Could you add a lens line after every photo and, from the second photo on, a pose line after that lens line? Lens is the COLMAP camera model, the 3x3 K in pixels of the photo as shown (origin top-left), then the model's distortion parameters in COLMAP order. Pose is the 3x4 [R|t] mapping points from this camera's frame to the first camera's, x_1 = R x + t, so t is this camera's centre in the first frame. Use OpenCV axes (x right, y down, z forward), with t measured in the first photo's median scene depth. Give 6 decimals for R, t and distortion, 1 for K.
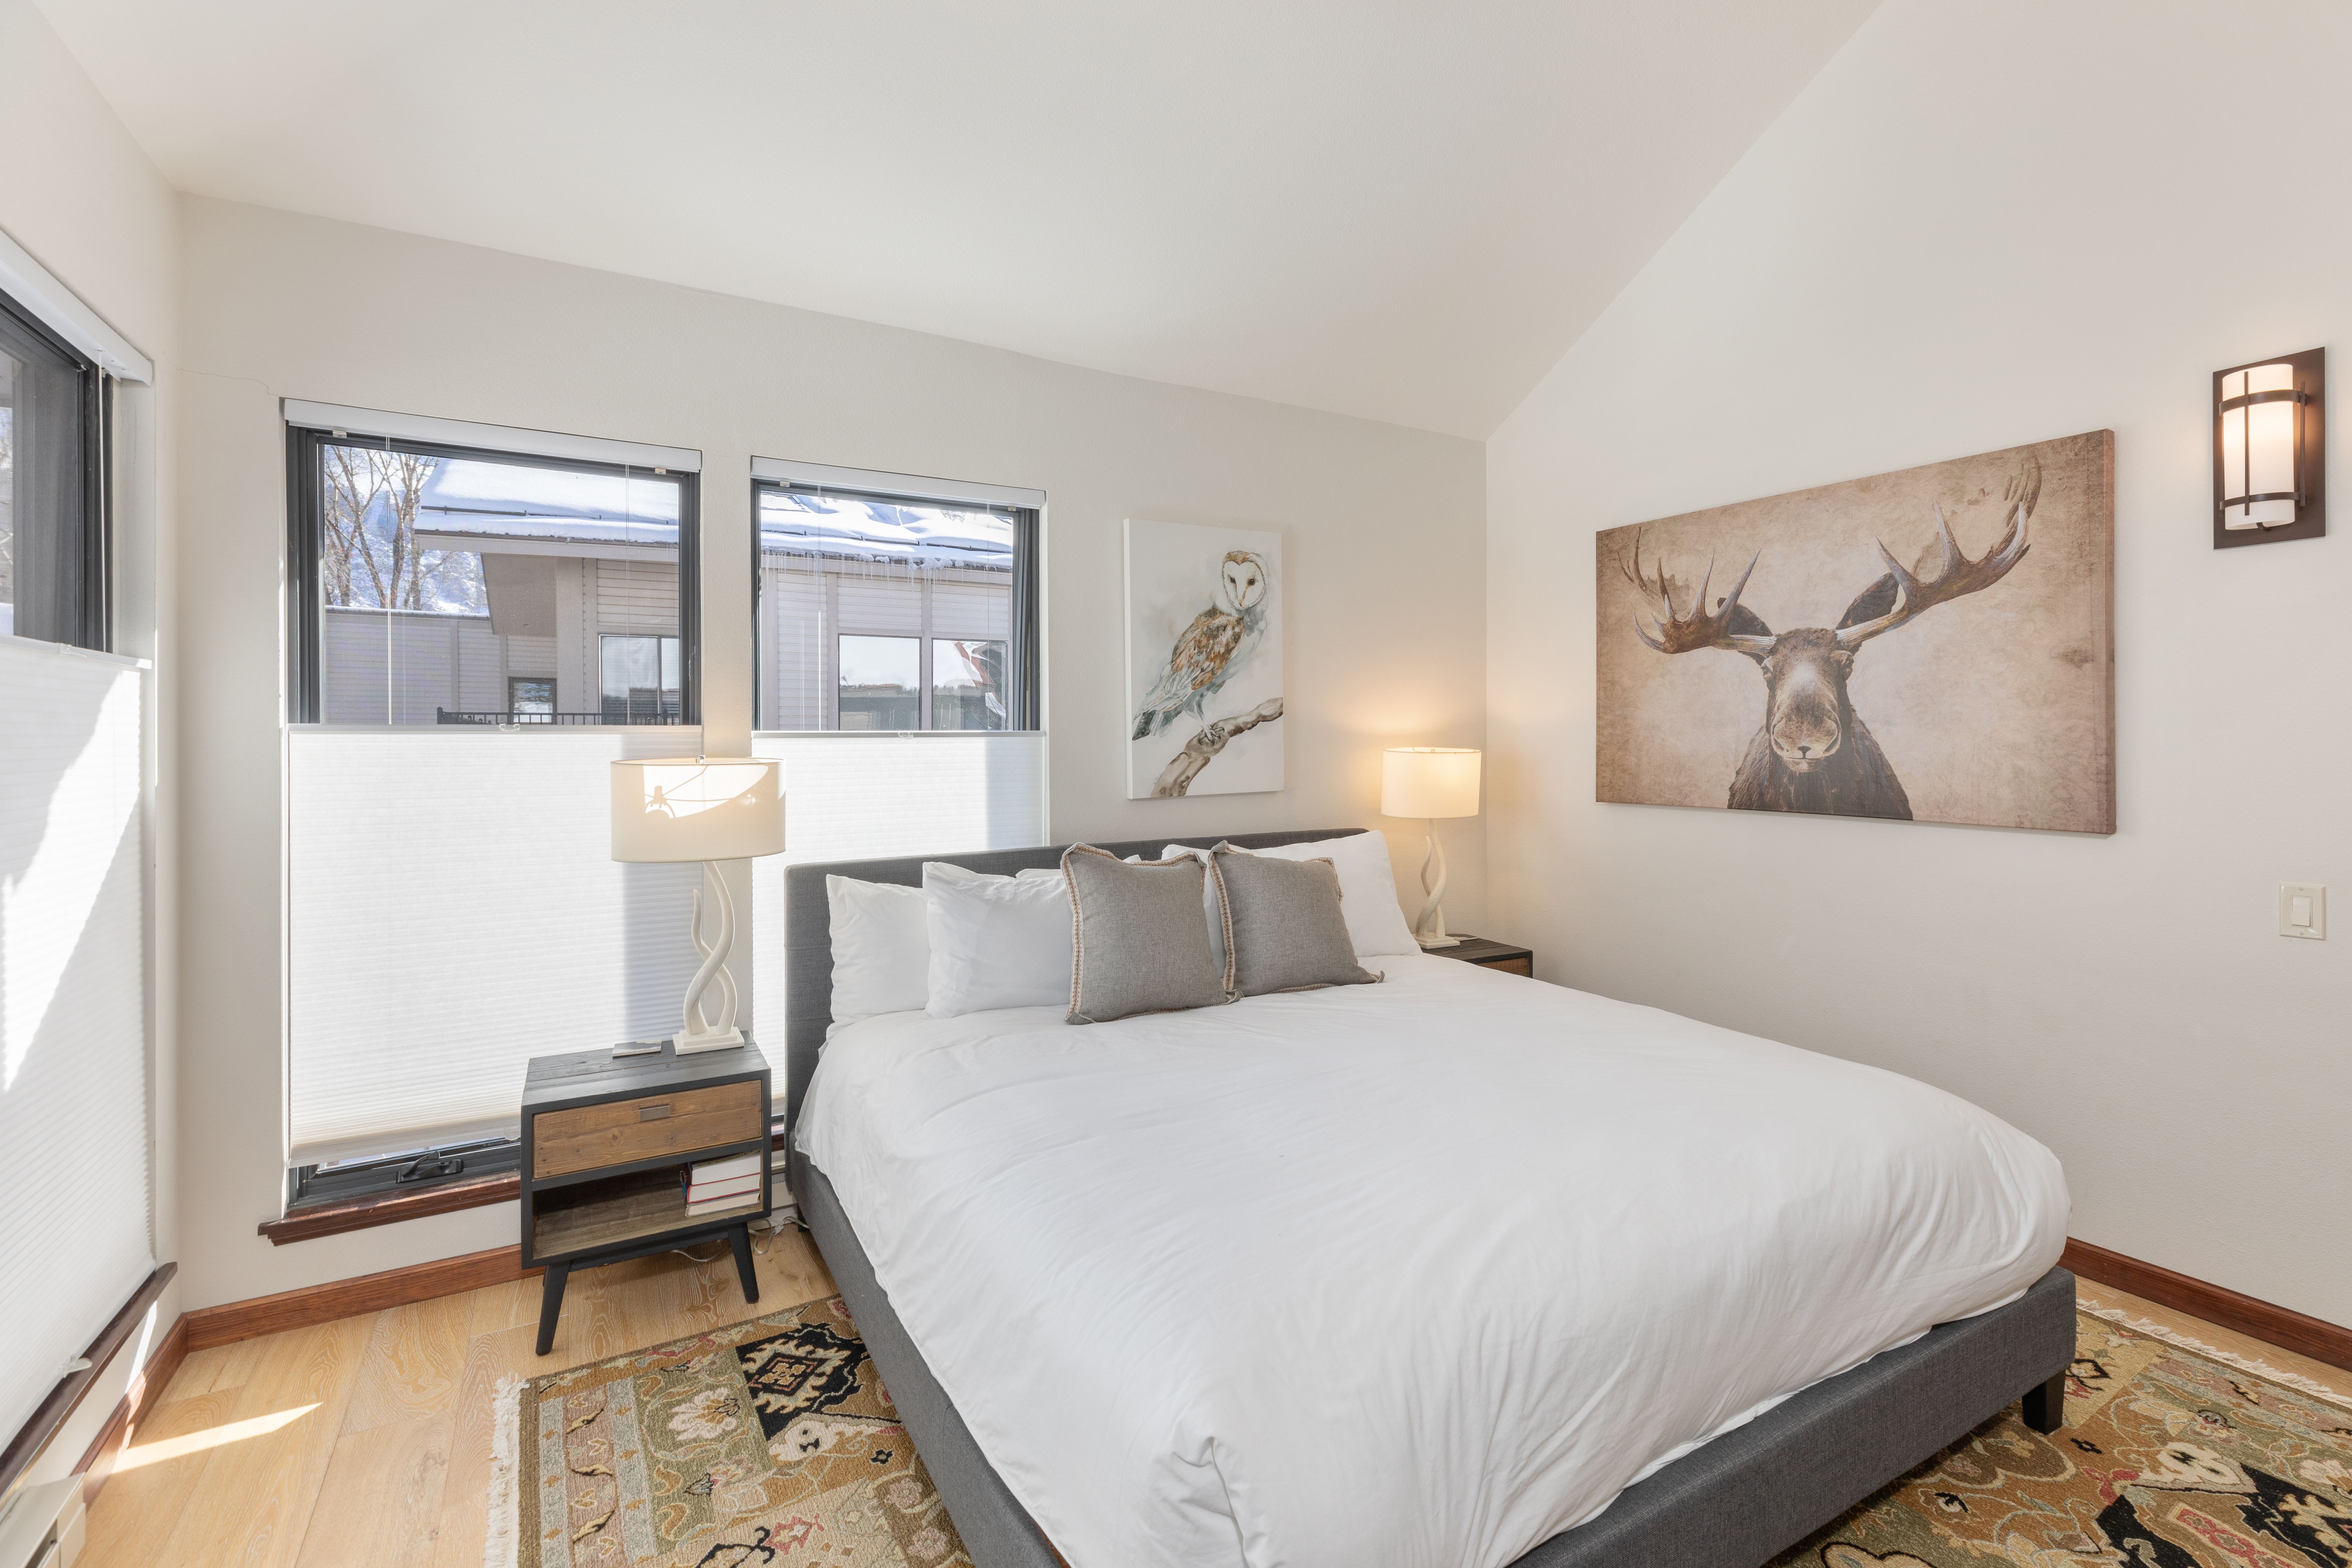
lens RADIAL K [[1067.0, 0, 1191.2], [0, 1067.0, 732.1], [0, 0, 1]] dist [0.002734, 0.000881]
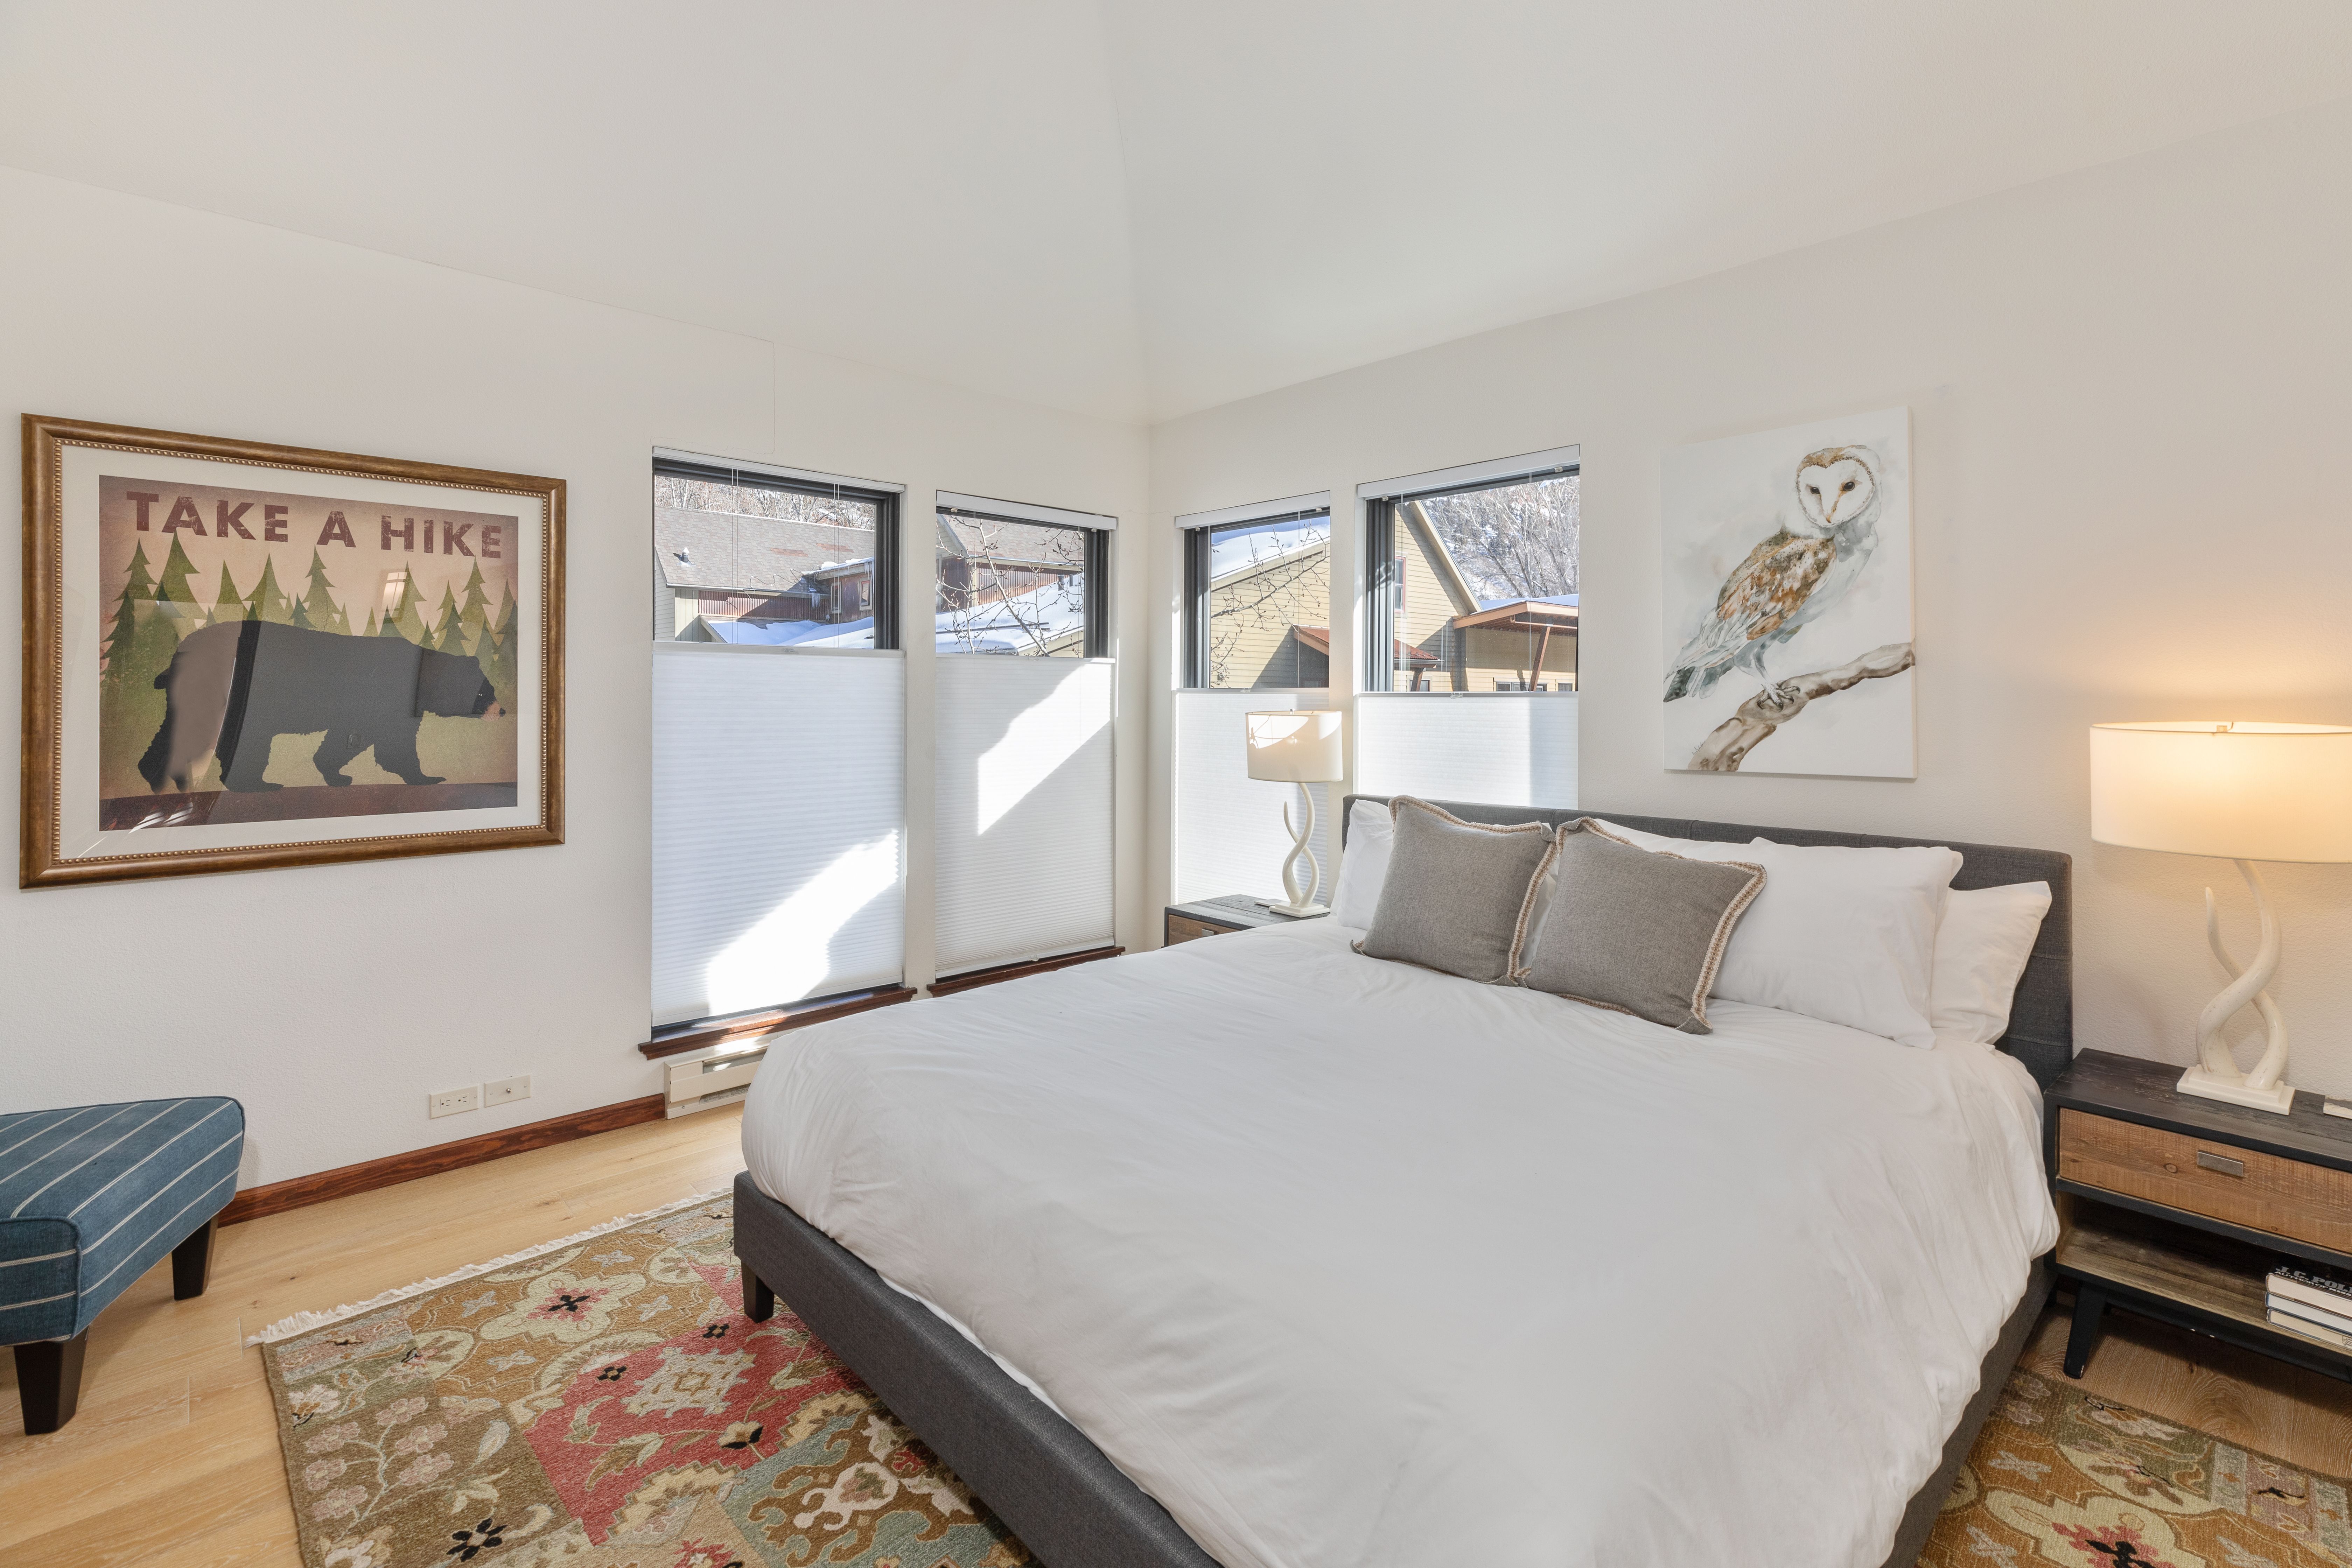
lens RADIAL K [[1049.0, 0, 1182.4], [0, 1049.0, 685.2], [0, 0, 1]] dist [0.000233, 0.000052]
pose [[0.221044, -0.005680, -0.975247, 0.684603], [0.000663, 0.999984, -0.005674, -0.001402], [0.975264, 0.000608, 0.221044, 0.419289]]
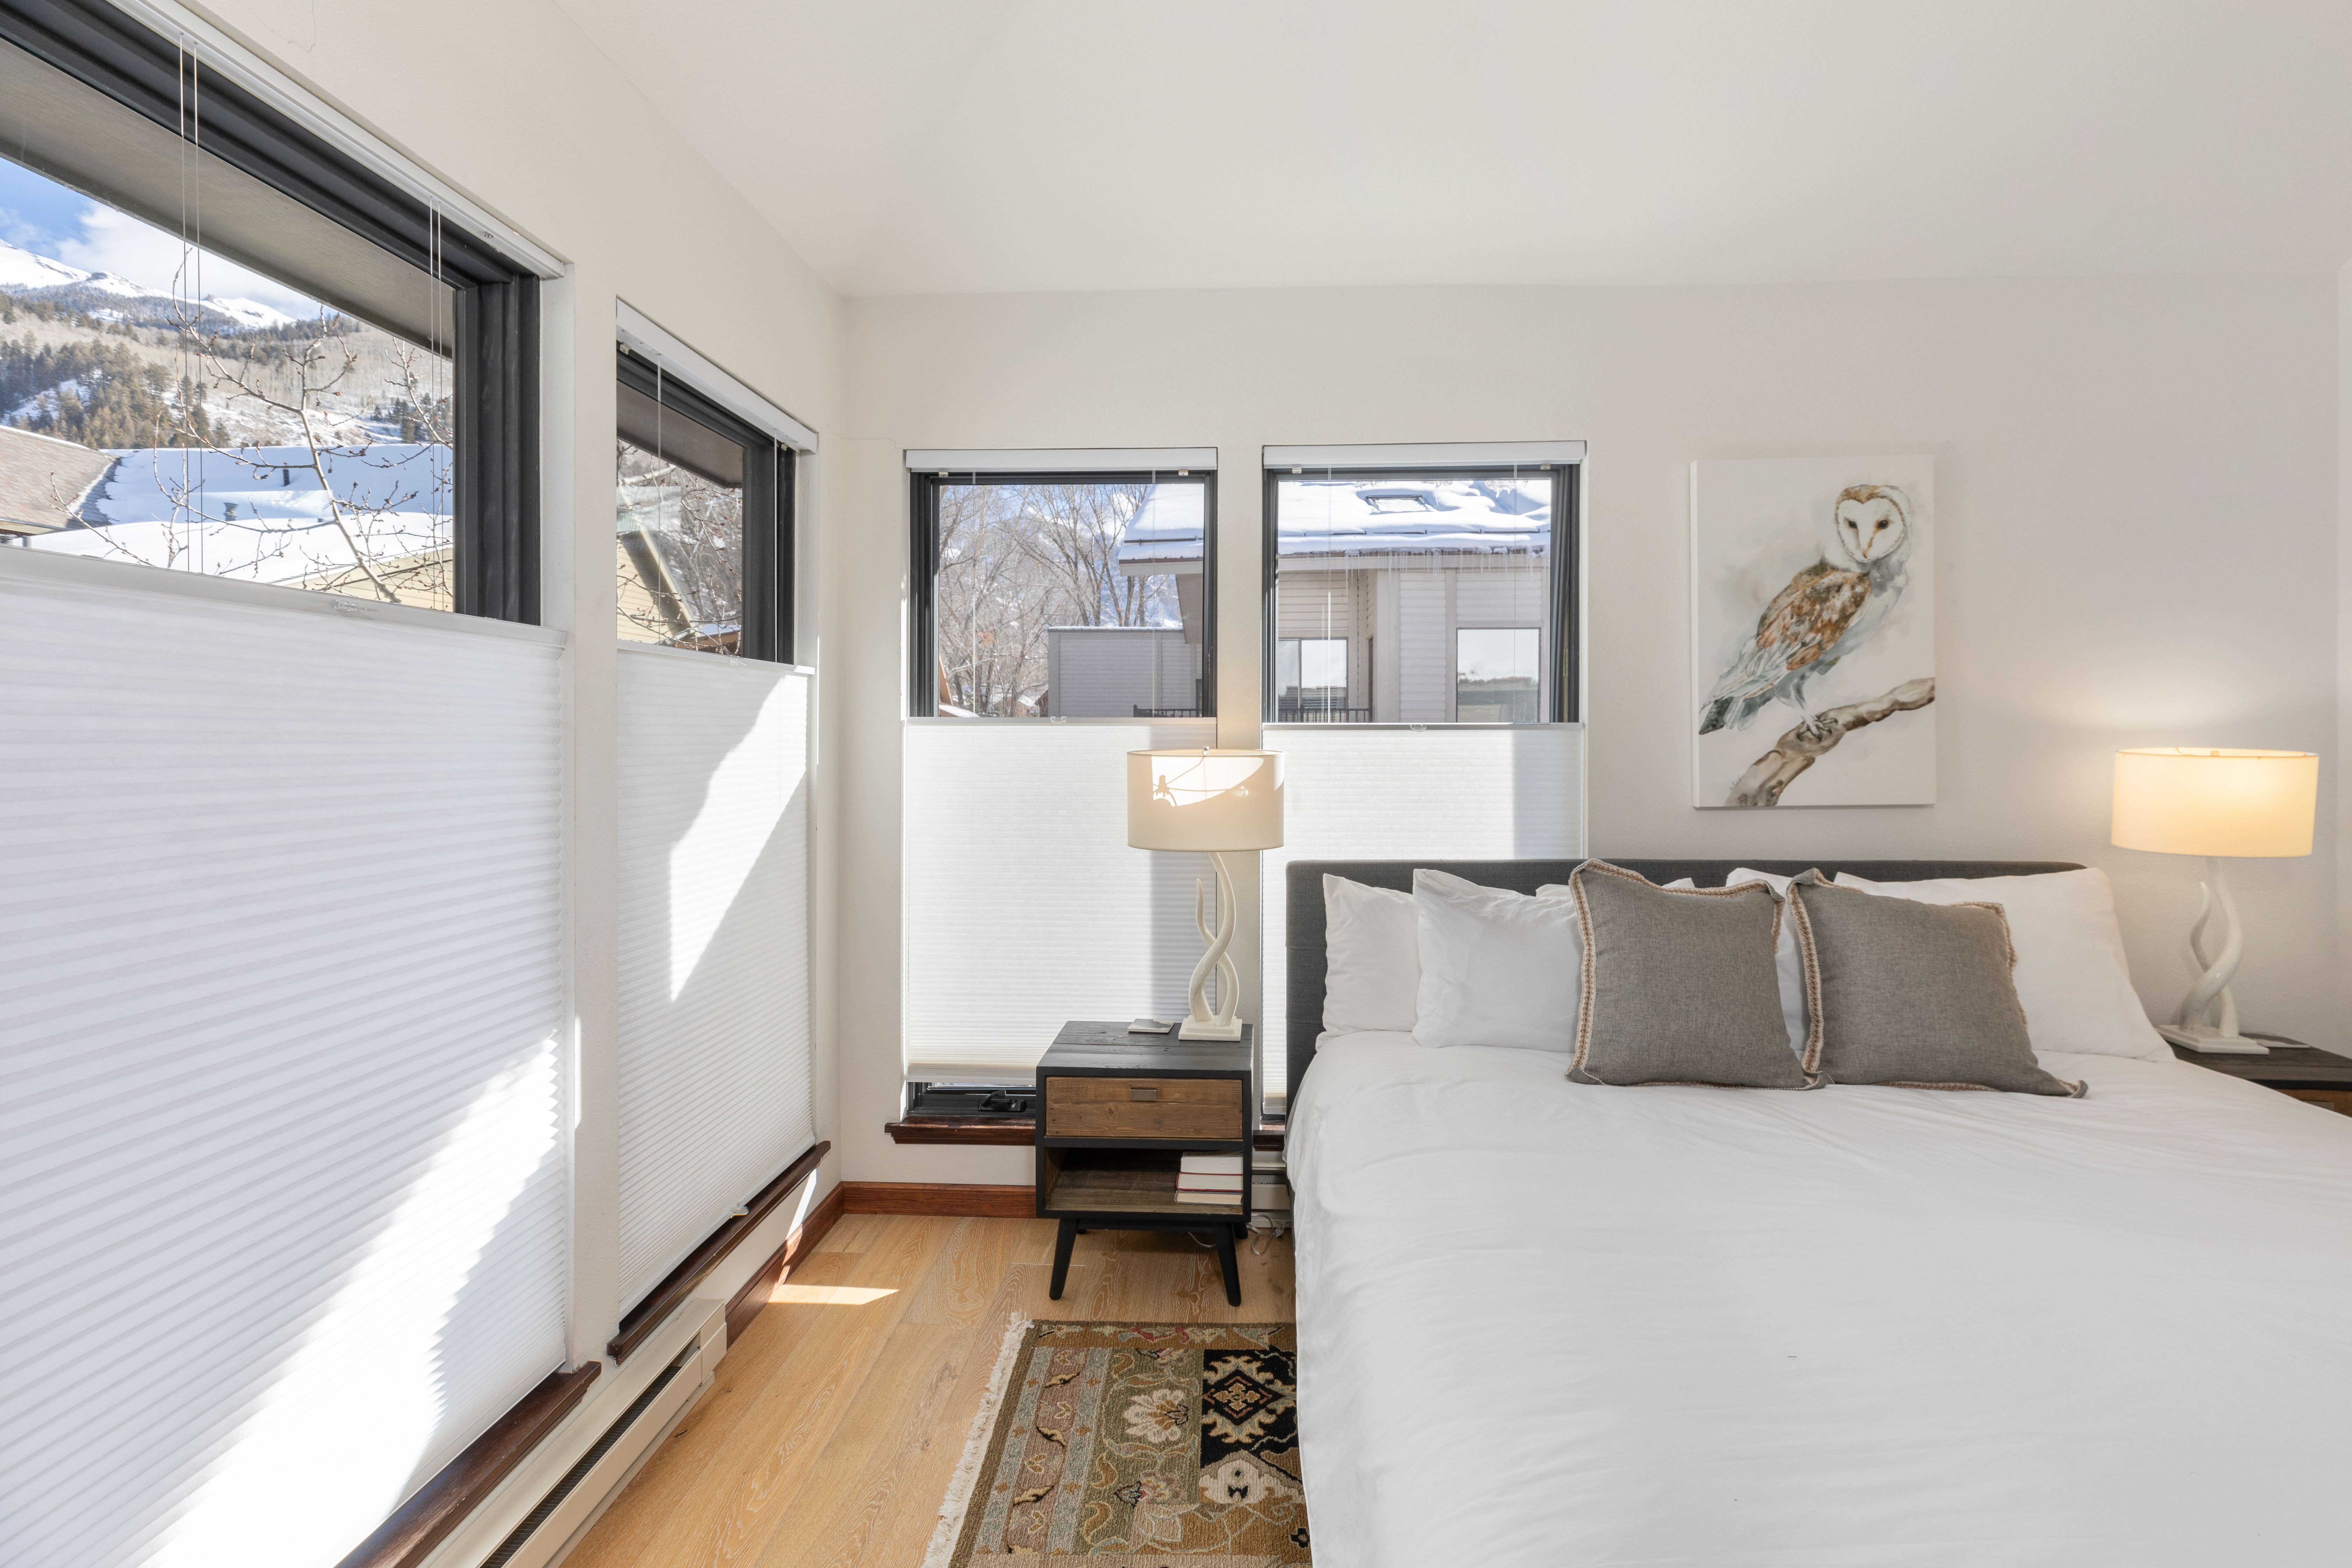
lens RADIAL K [[1067.0, 0, 1191.2], [0, 1067.0, 732.1], [0, 0, 1]] dist [0.002734, 0.000881]
pose [[0.838600, 0.004071, -0.544732, 0.061491], [-0.000913, 0.999981, 0.006067, 0.001215], [0.544747, -0.004590, 0.838588, 0.110573]]
